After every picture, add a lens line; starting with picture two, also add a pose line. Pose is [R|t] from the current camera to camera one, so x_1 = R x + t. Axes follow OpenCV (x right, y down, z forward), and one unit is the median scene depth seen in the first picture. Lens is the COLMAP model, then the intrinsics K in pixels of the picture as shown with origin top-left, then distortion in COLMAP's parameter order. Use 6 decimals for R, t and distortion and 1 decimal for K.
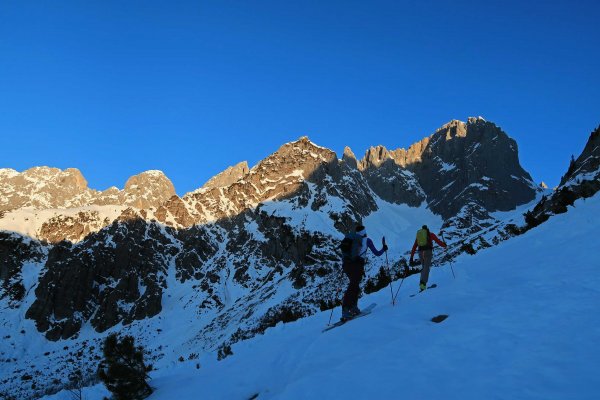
lens RADIAL K [[428.3, 0, 300.0], [0, 428.3, 202.2], [0, 0, 1]] dist [-0.000700, -0.000811]
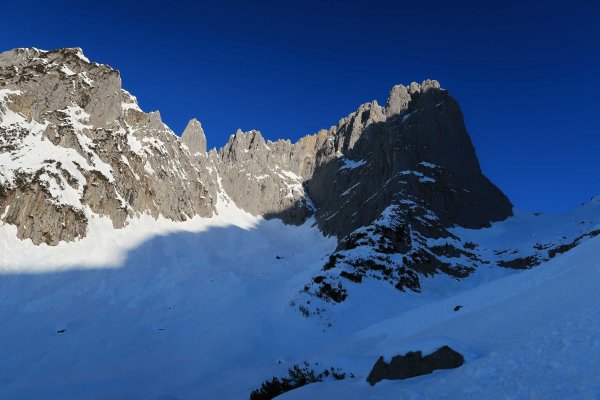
lens RADIAL K [[428.3, 0, 299.0], [0, 428.3, 199.0], [0, 0, 1]] dist [-0.000700, -0.000811]
pose [[0.971975, 0.102940, 0.211350, 0.192749], [-0.079136, 0.989835, -0.118170, 0.054757], [-0.221366, 0.098133, 0.970241, 0.569161]]
